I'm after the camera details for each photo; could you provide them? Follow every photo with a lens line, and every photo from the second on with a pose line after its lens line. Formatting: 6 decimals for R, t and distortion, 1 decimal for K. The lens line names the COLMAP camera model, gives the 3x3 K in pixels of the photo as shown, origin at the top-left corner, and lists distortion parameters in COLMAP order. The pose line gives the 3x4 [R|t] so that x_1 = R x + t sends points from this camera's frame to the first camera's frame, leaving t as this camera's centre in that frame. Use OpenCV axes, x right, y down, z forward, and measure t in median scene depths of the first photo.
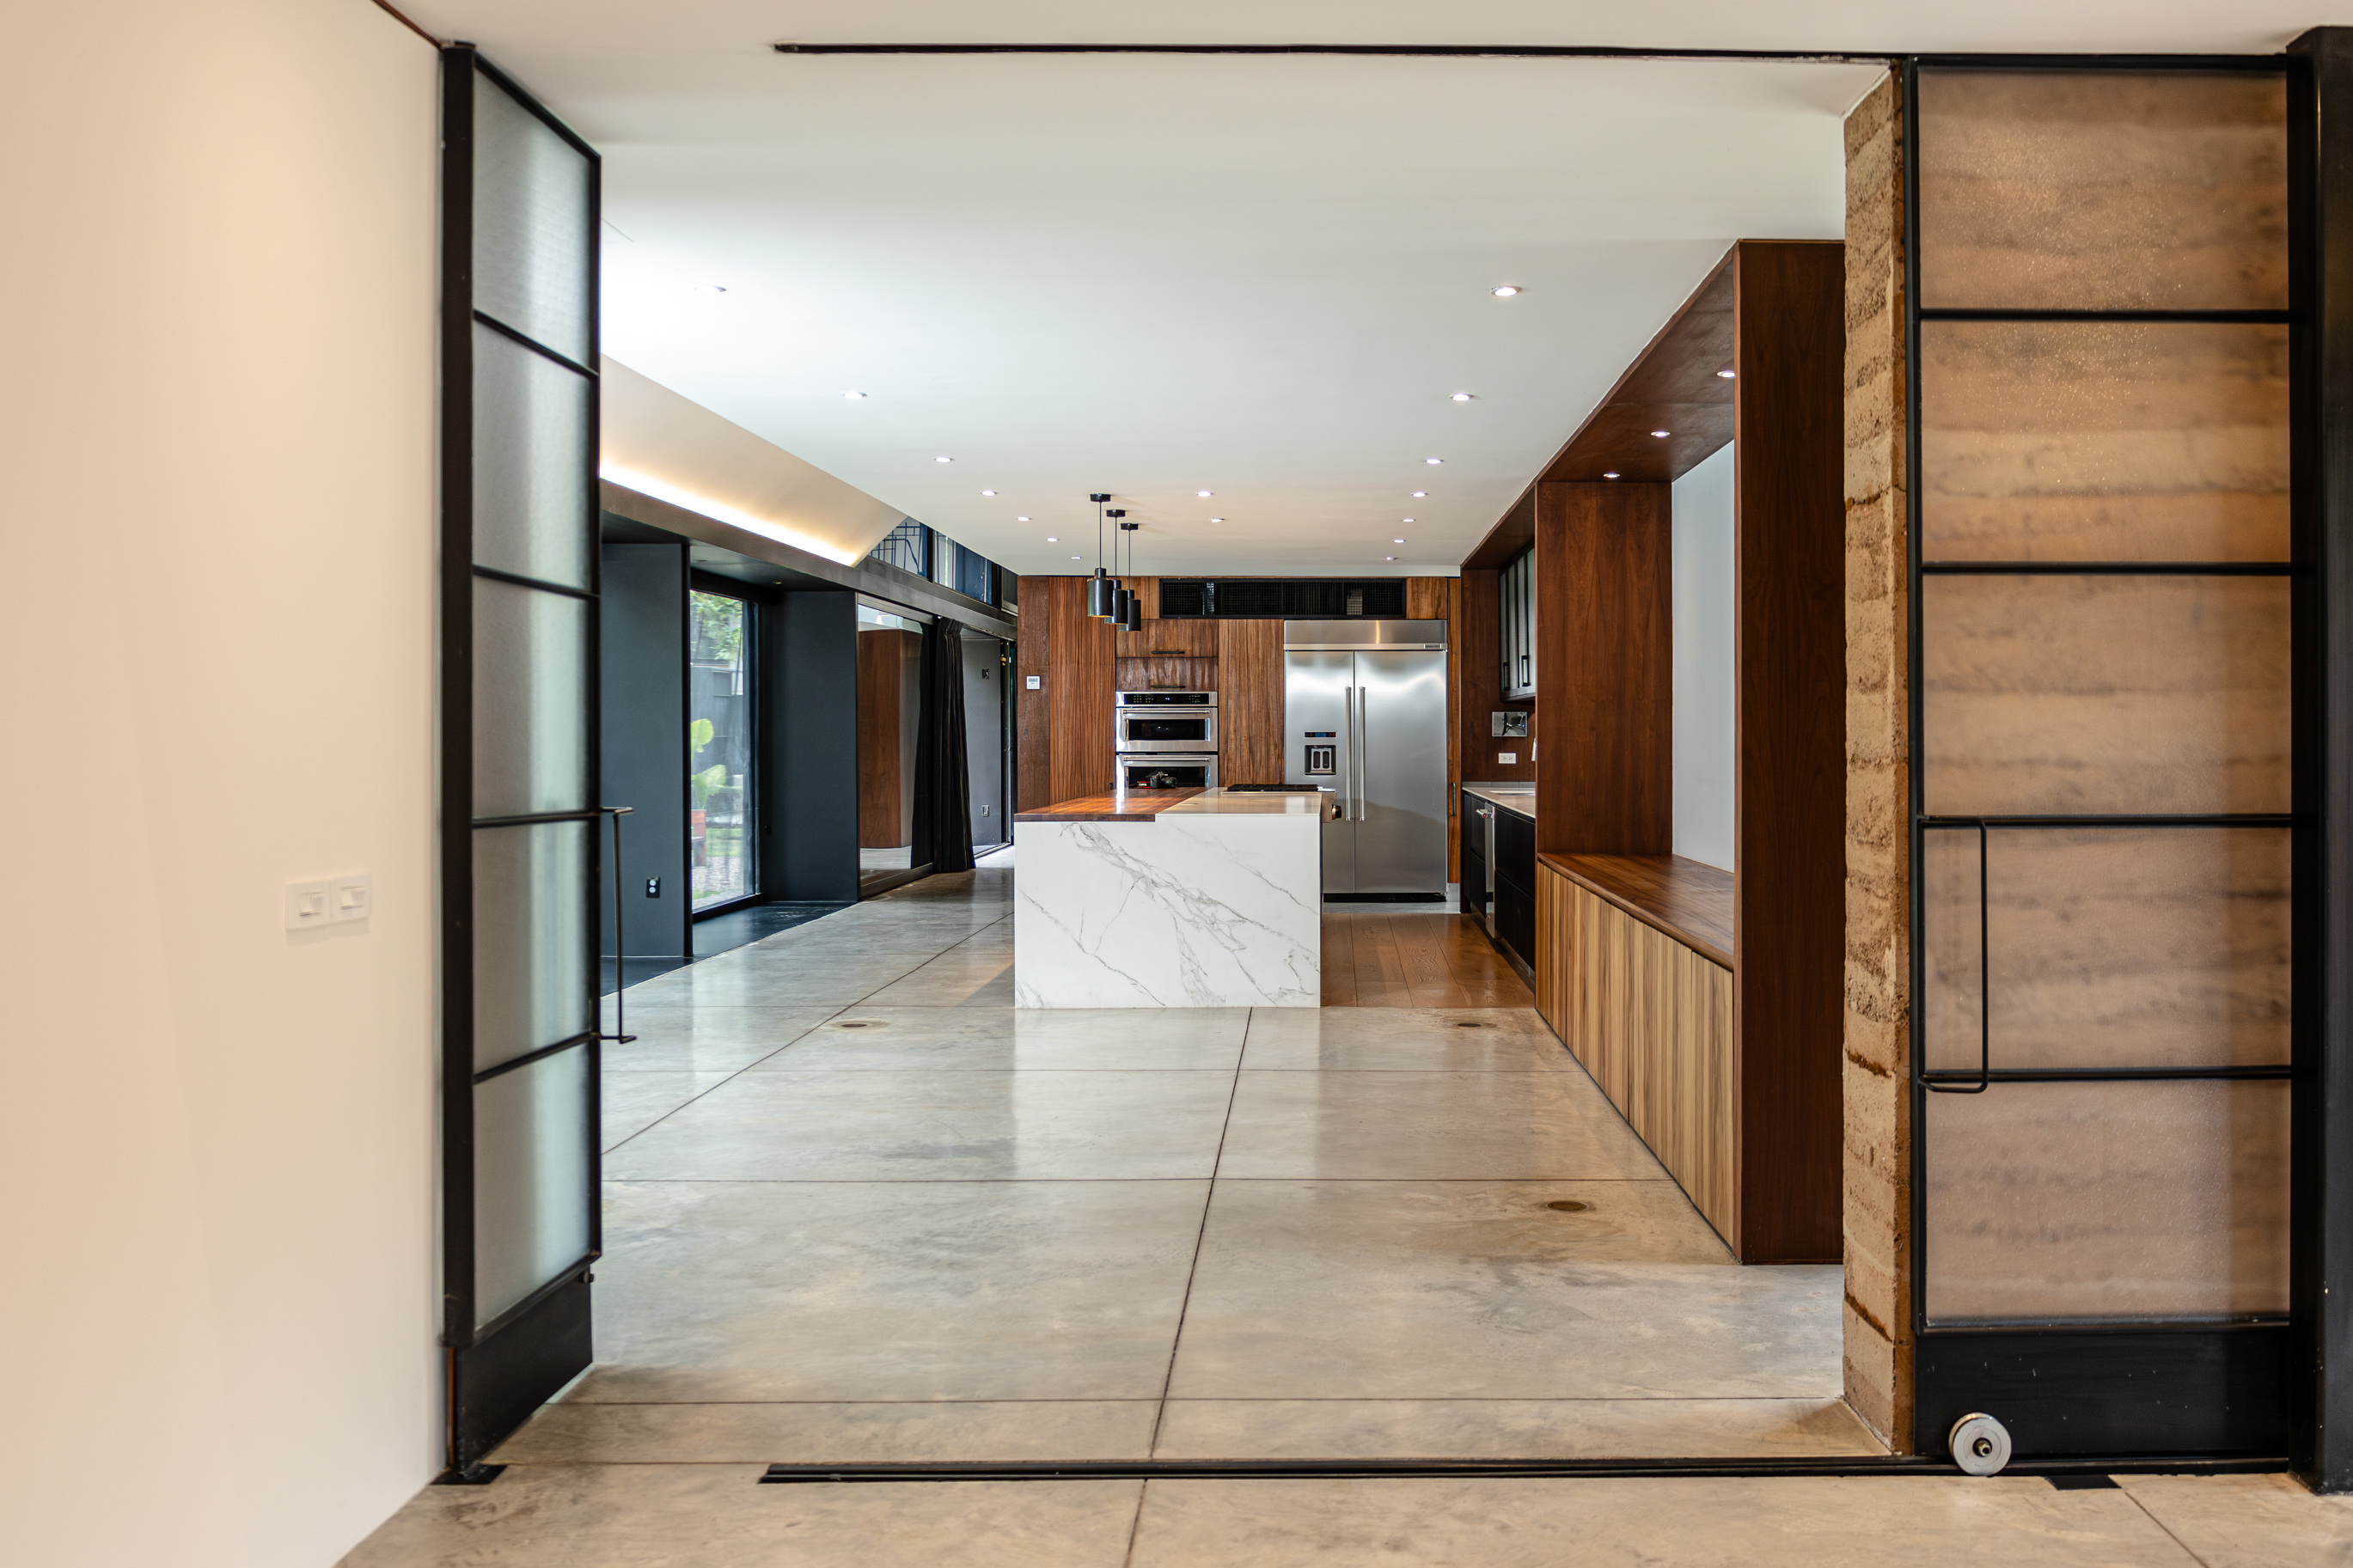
lens RADIAL K [[1943.7, 0, 1375.7], [0, 1943.7, 745.4], [0, 0, 1]] dist [-0.027891, -0.000183]
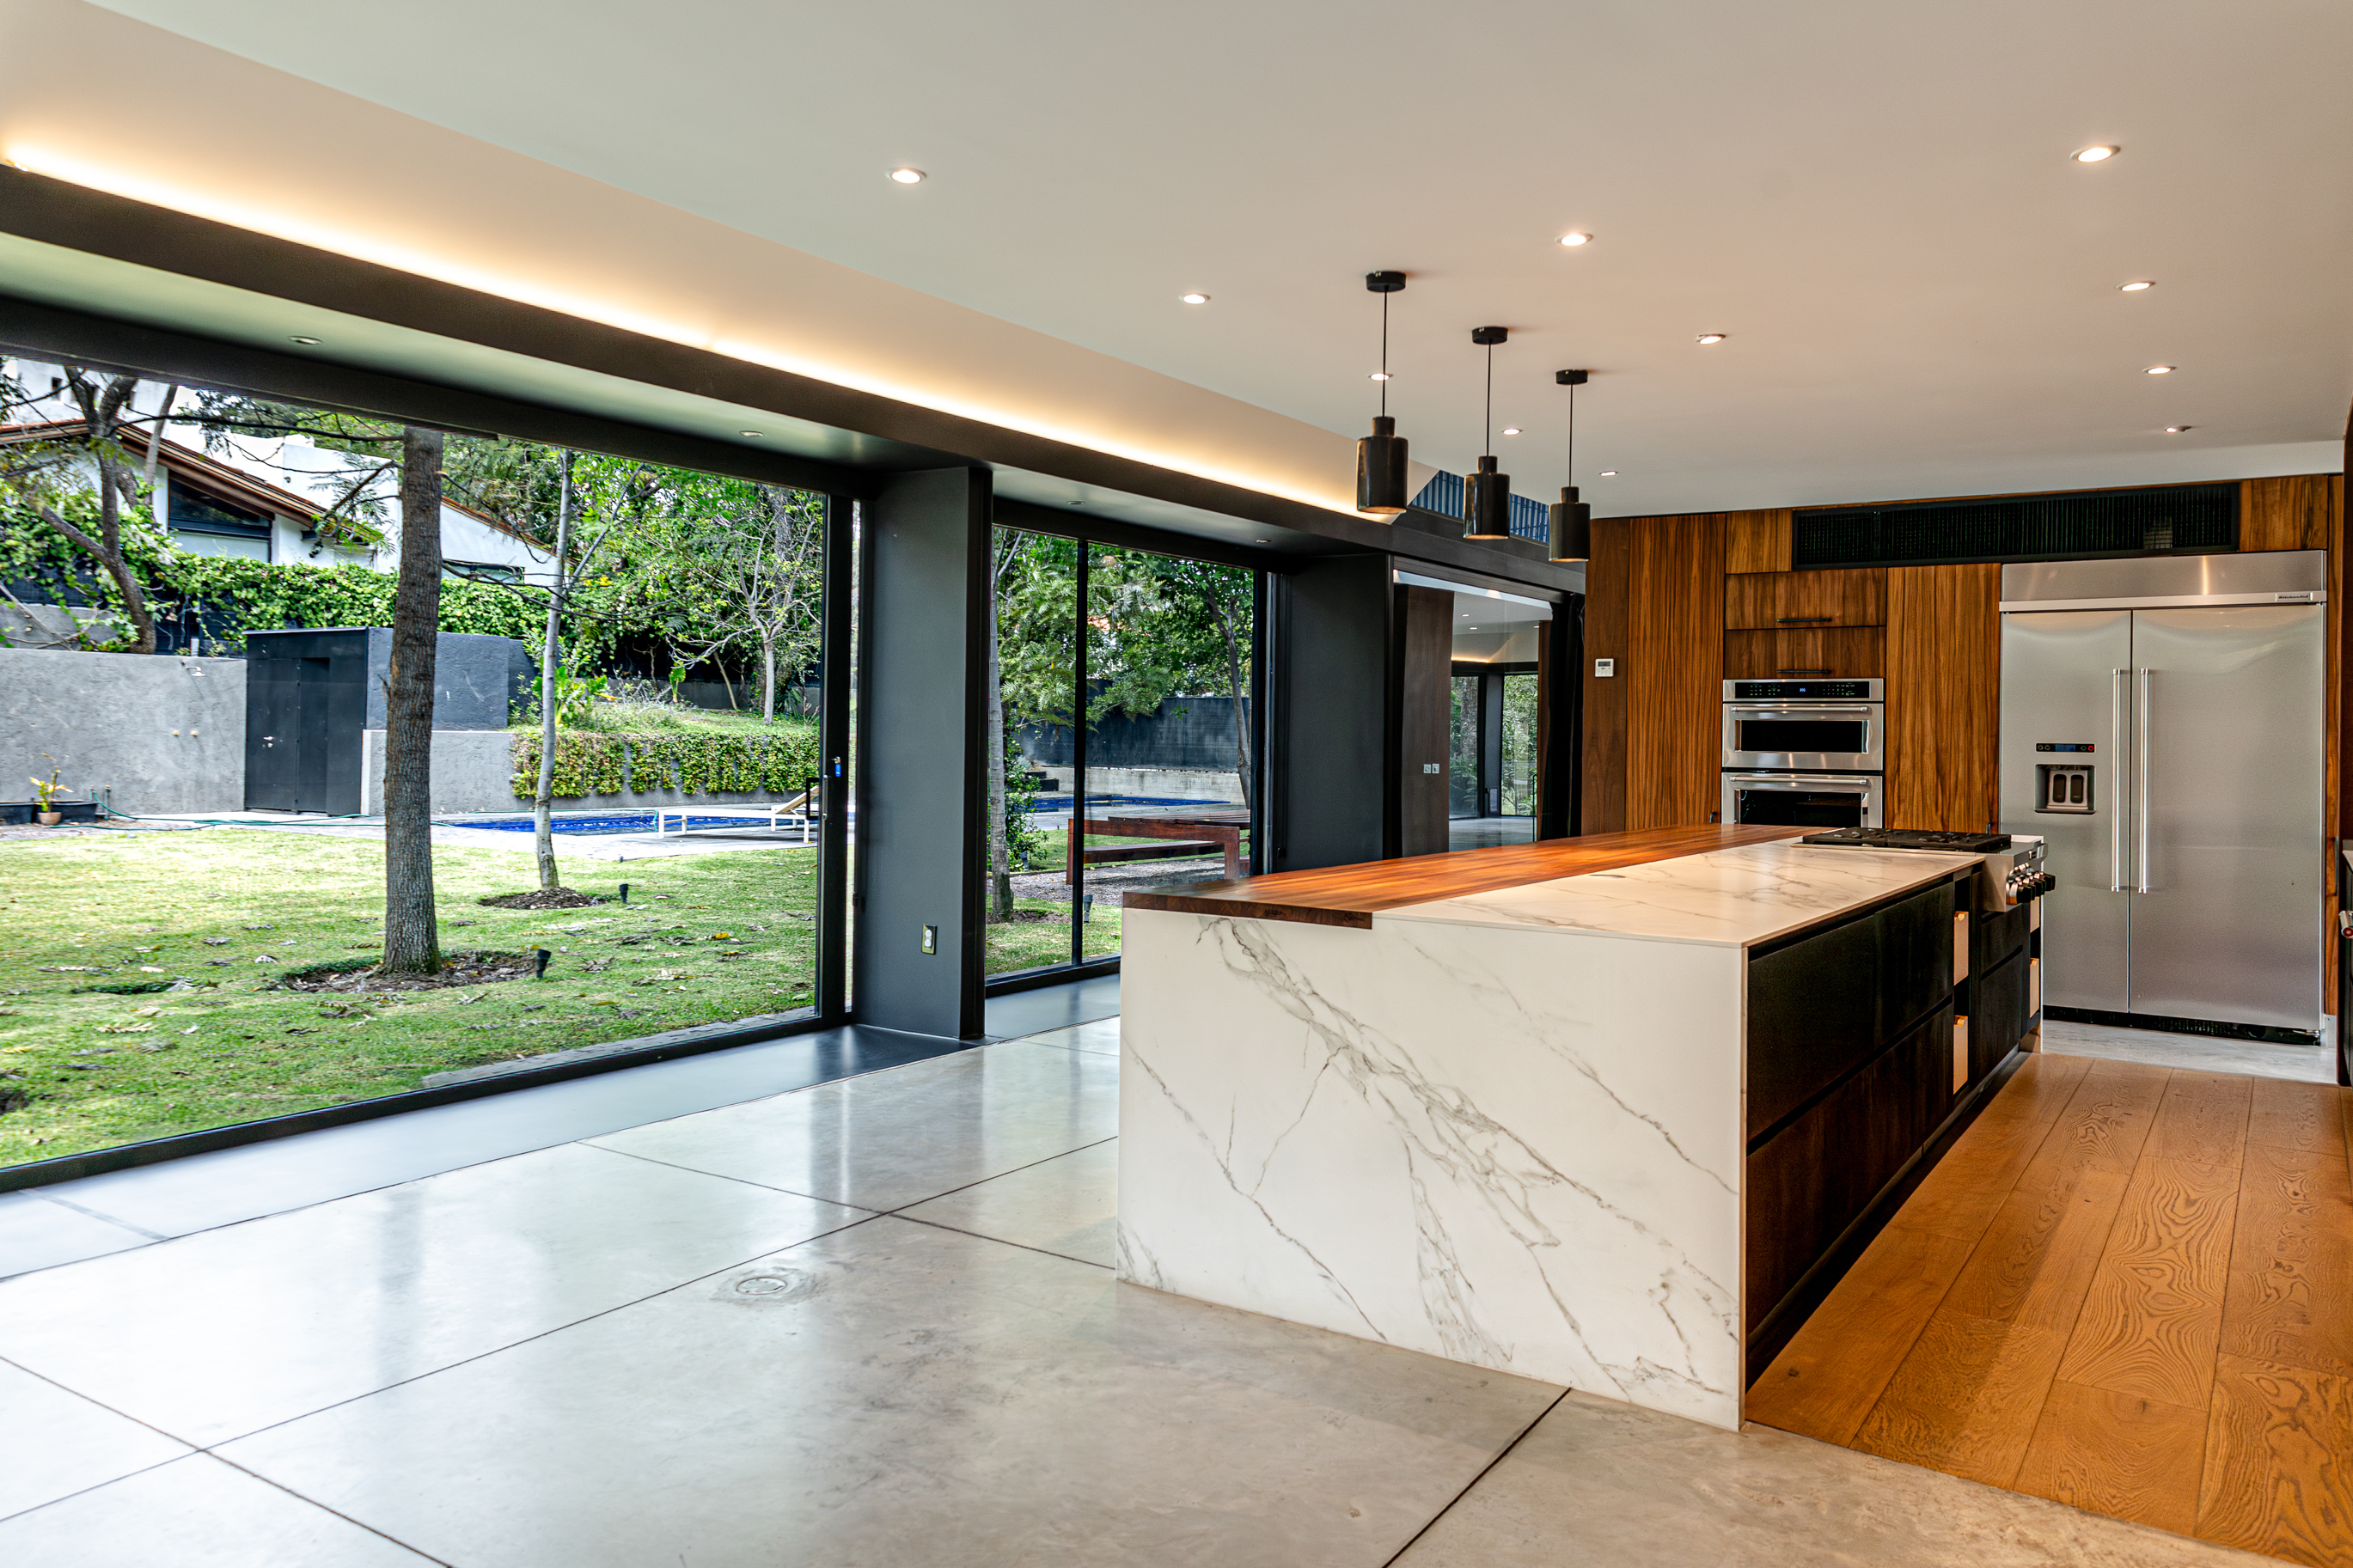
lens RADIAL K [[1662.7, 0, 1166.8], [0, 1662.7, 716.1], [0, 0, 1]] dist [0.035727, -0.000036]
pose [[0.817211, 0.008466, -0.576277, 0.072626], [-0.020024, 0.999705, -0.013709, -0.004430], [0.575991, 0.022743, 0.817140, 0.649736]]
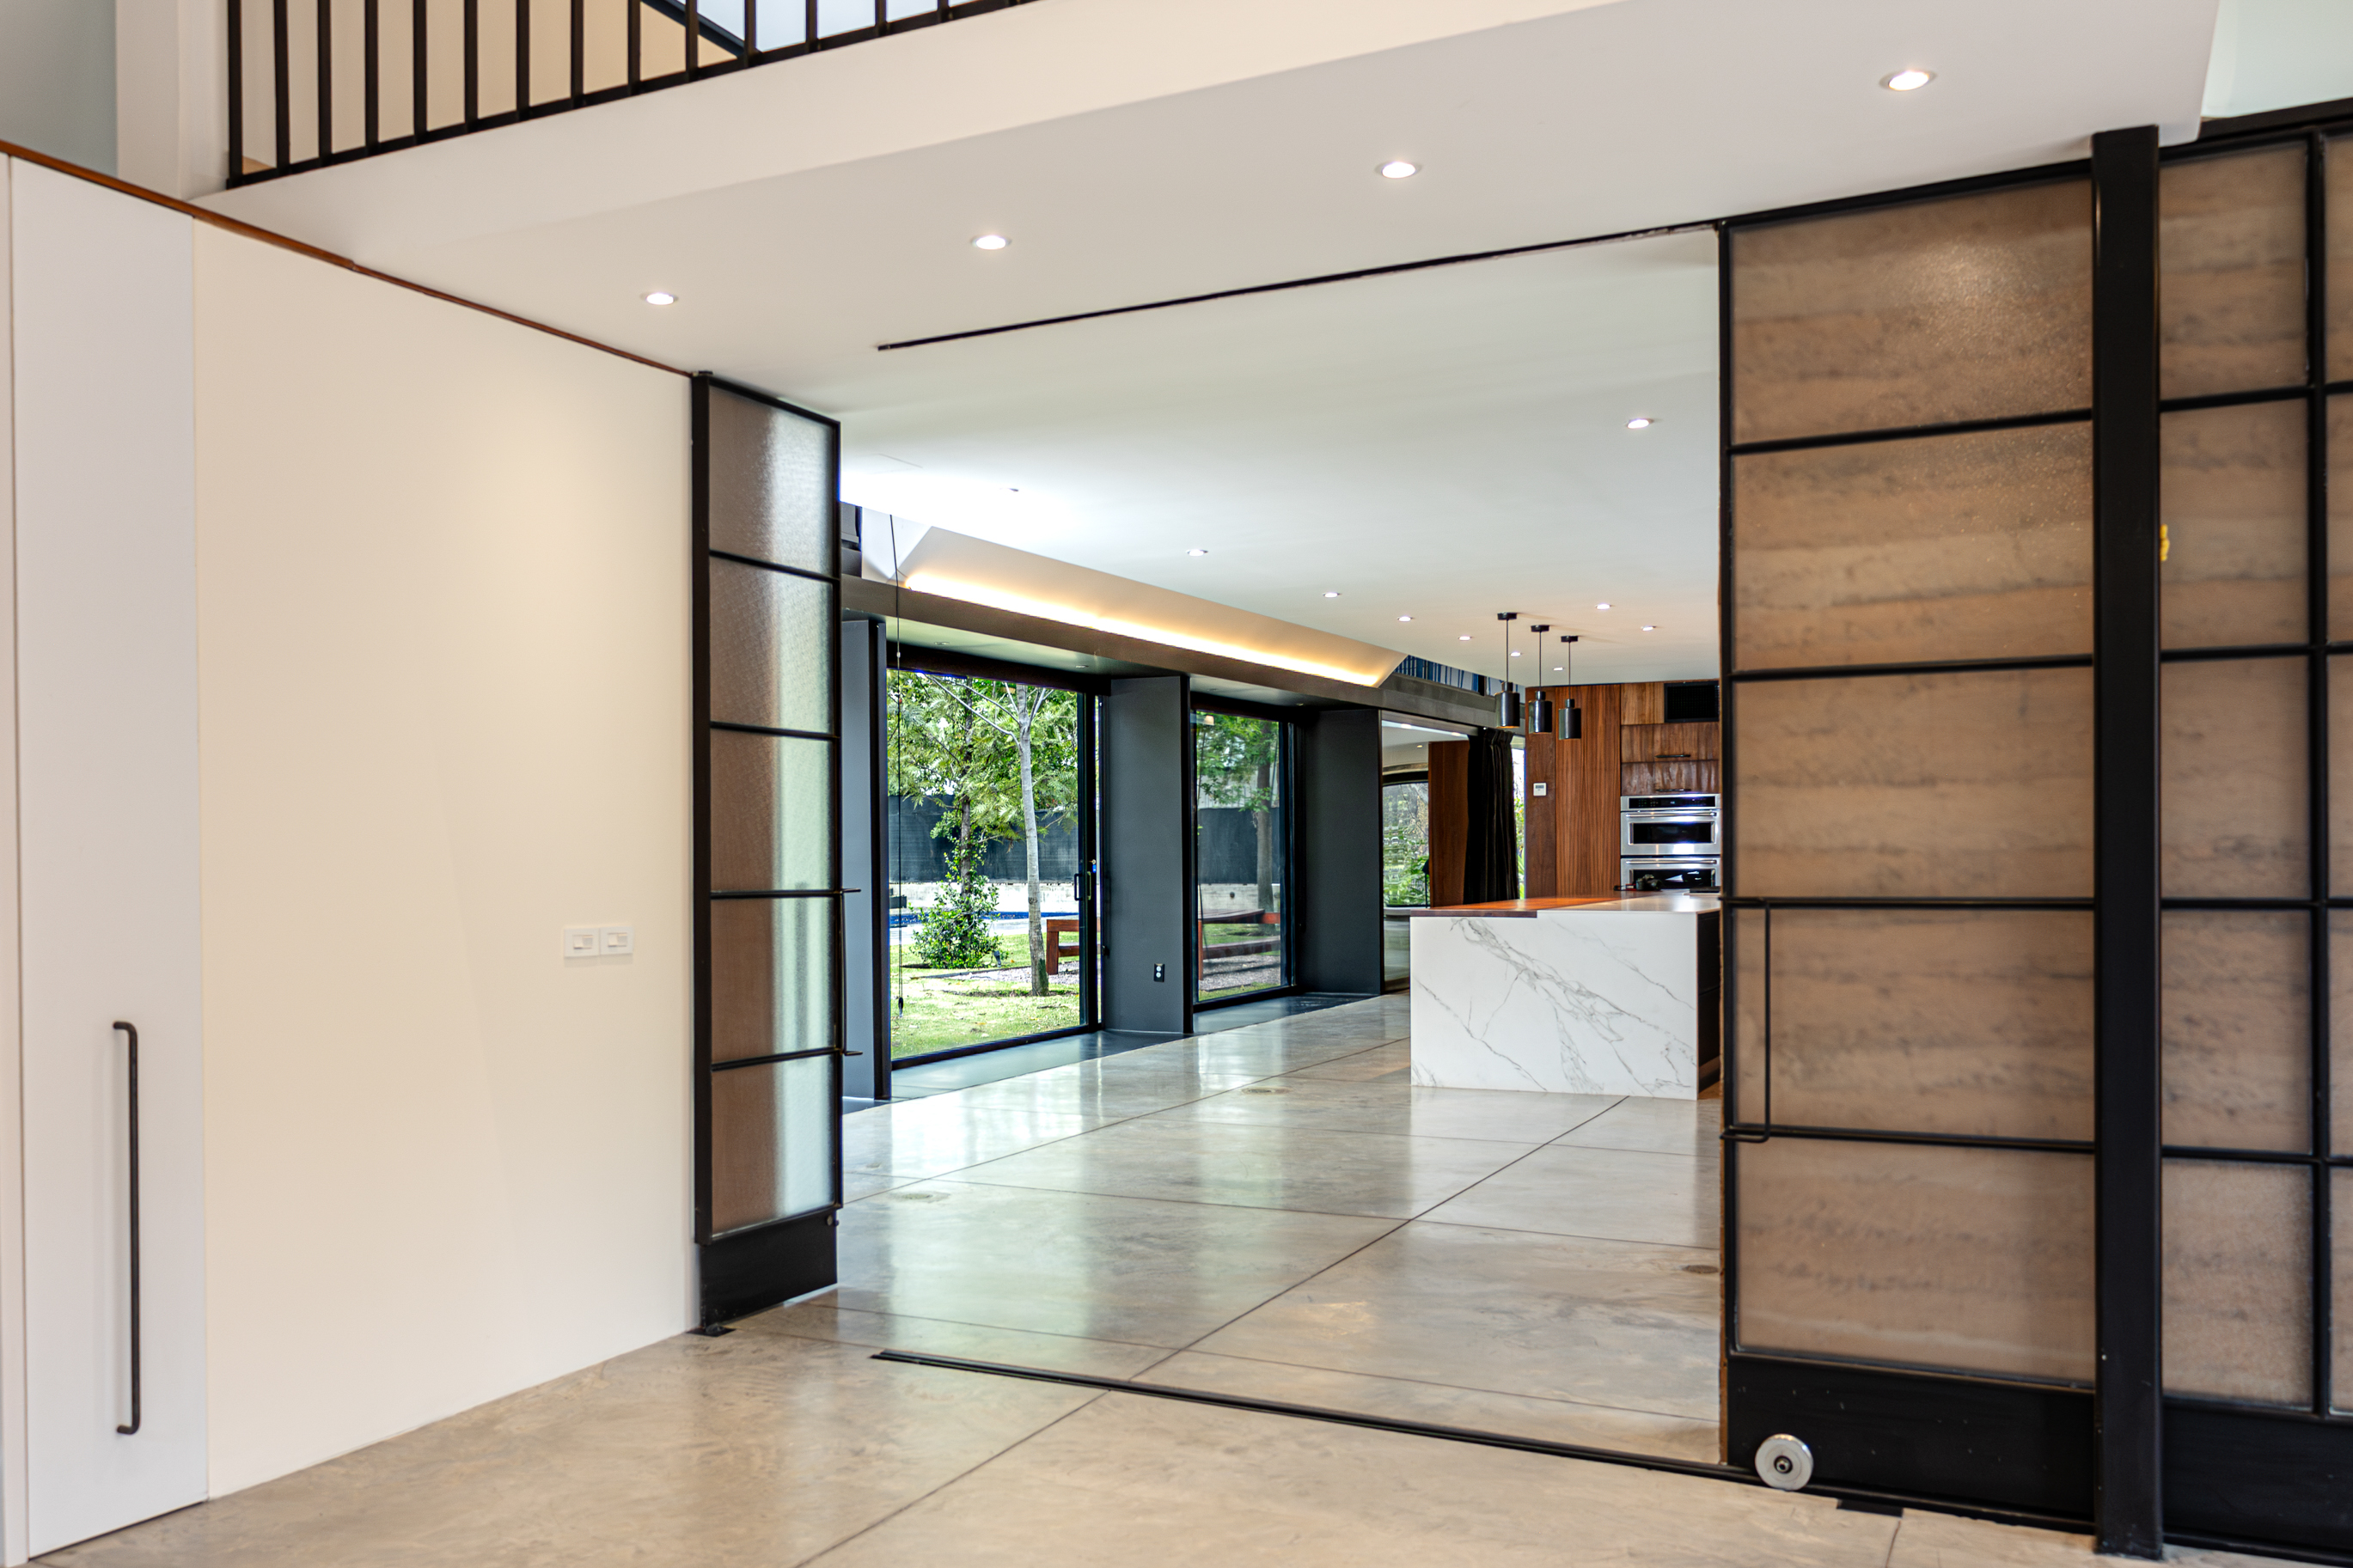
lens RADIAL K [[1965.5, 0, 1054.7], [0, 1965.5, 870.1], [0, 0, 1]] dist [-0.007699, -0.001197]
pose [[0.868034, -0.000140, -0.496505, 0.192955], [0.004216, 0.999966, 0.007089, 0.004192], [0.496487, -0.008246, 0.868005, -0.070546]]
